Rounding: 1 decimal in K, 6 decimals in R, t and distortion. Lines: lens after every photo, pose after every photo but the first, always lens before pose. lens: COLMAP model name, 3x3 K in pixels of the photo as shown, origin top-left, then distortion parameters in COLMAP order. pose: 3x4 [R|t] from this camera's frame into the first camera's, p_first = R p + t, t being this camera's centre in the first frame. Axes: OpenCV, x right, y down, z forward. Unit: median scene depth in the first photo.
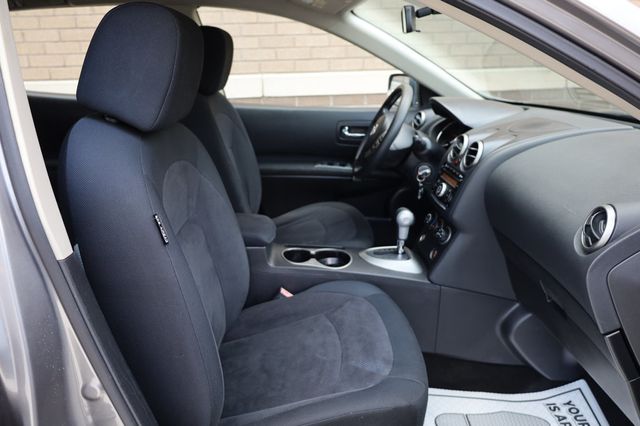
lens RADIAL K [[443.8, 0, 320.0], [0, 443.8, 213.0], [0, 0, 1]] dist [0.000498, 0.004797]
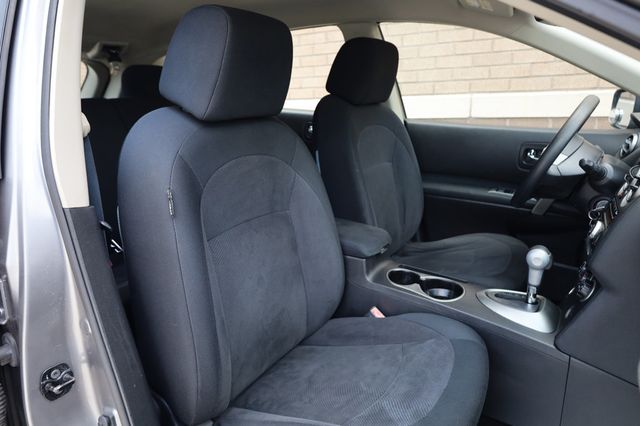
lens RADIAL K [[443.8, 0, 320.0], [0, 443.8, 213.0], [0, 0, 1]] dist [0.000498, 0.004797]
pose [[0.846096, 0.134952, -0.515664, 0.250846], [-0.165935, 0.986034, -0.014215, 0.006851], [0.506544, 0.097594, 0.856673, 0.118217]]
